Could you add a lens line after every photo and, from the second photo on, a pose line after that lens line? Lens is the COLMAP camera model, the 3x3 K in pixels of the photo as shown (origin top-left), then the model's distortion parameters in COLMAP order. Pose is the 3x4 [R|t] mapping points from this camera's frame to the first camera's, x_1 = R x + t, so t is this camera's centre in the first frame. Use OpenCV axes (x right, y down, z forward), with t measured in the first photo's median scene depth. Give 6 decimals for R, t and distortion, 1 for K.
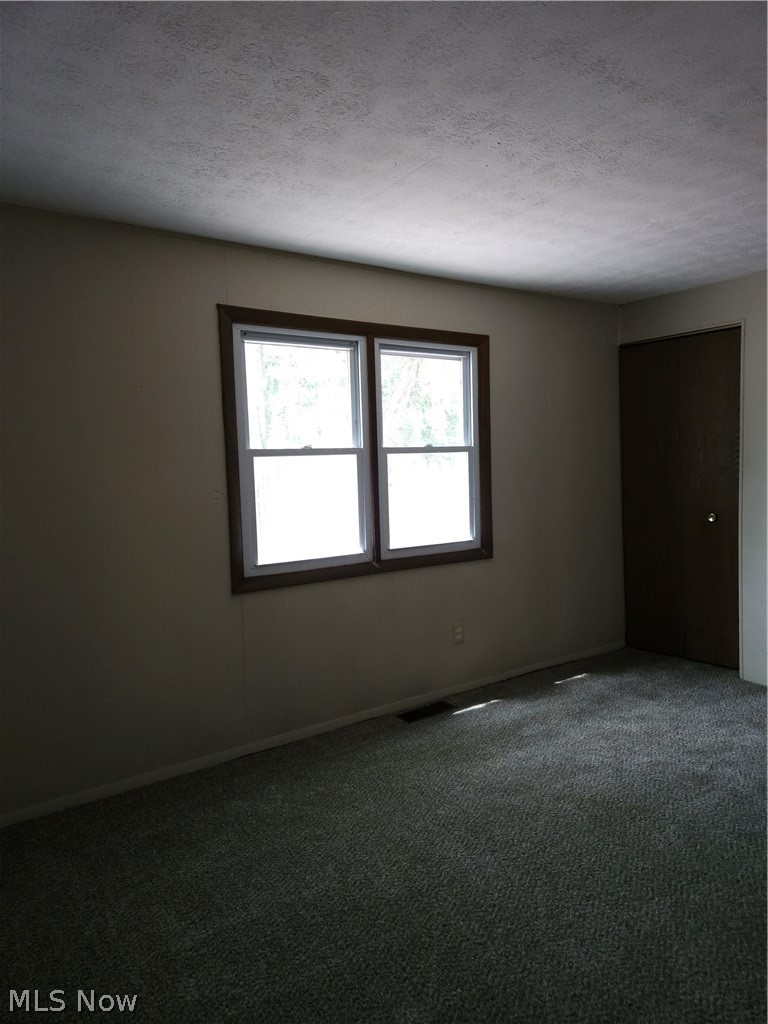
lens RADIAL K [[676.1, 0, 377.1], [0, 676.1, 517.2], [0, 0, 1]] dist [0.078387, -0.074430]
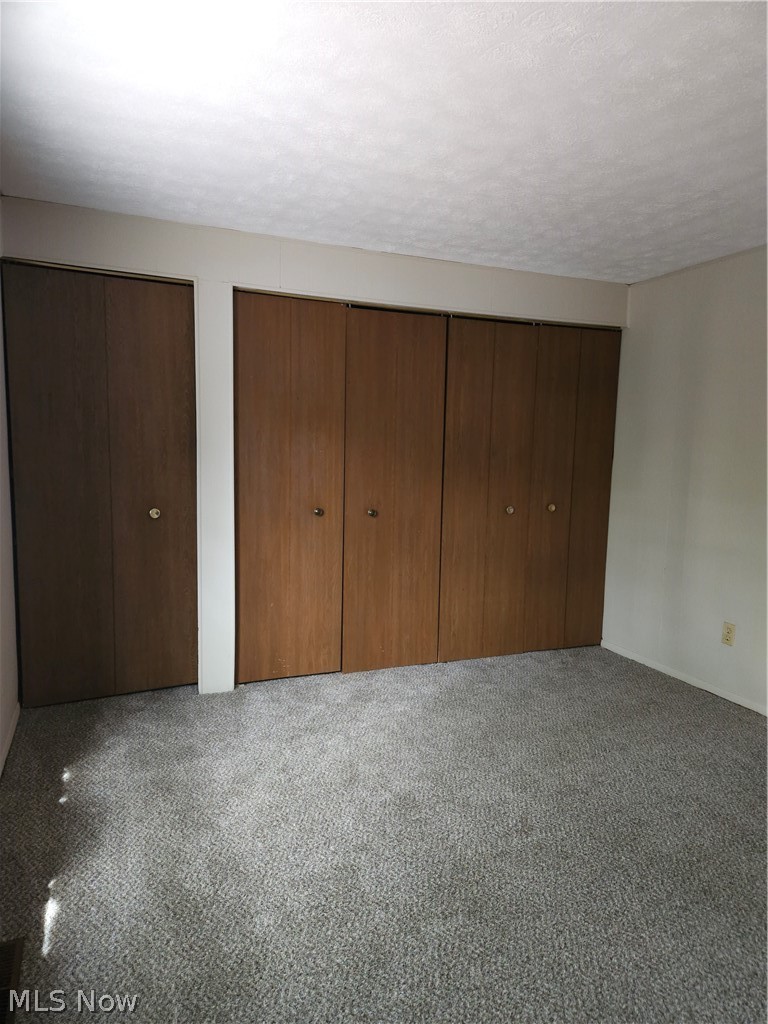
lens RADIAL K [[676.1, 0, 377.1], [0, 676.1, 517.2], [0, 0, 1]] dist [0.078387, -0.074430]
pose [[0.196597, -0.068730, 0.978072, -0.290440], [0.046905, 0.997057, 0.060636, -0.036633], [-0.979362, 0.033956, 0.199242, 0.646484]]
